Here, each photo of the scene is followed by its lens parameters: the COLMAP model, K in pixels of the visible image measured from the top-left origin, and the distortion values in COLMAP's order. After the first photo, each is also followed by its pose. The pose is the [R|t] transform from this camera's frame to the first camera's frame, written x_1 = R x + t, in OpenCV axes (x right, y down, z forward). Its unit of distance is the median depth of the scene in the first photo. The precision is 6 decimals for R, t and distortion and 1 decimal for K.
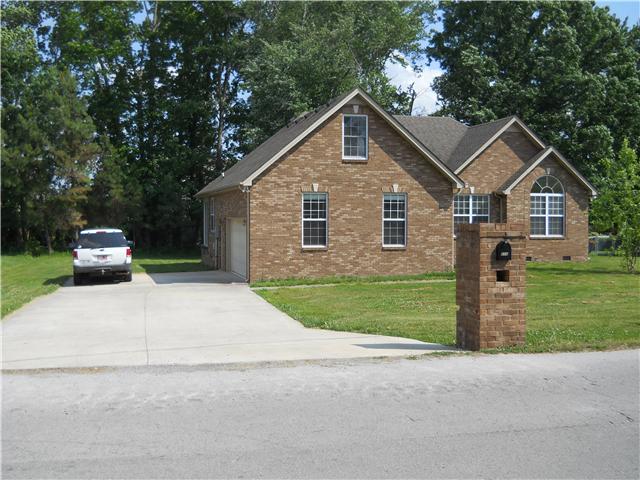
lens RADIAL K [[709.7, 0, 320.3], [0, 709.7, 239.0], [0, 0, 1]] dist [-0.001184, 0.000000]
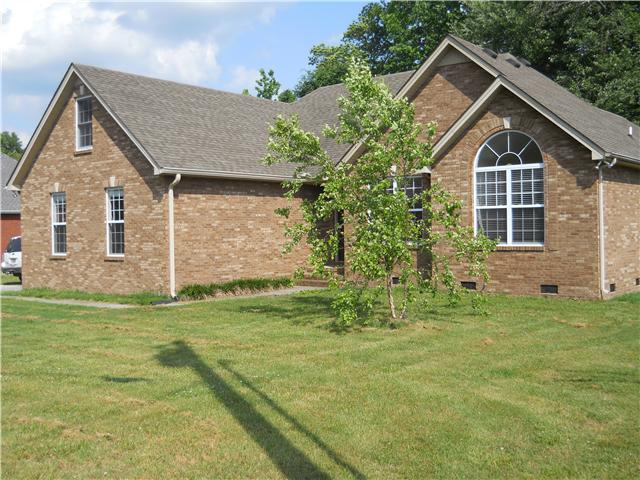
lens RADIAL K [[709.7, 0, 320.1], [0, 709.7, 240.2], [0, 0, 1]] dist [-0.001184, 0.000000]
pose [[0.564375, 0.002644, -0.825515, 0.683180], [-0.006880, 0.999975, -0.001501, -0.005901], [0.825490, 0.006527, 0.564379, 0.583822]]
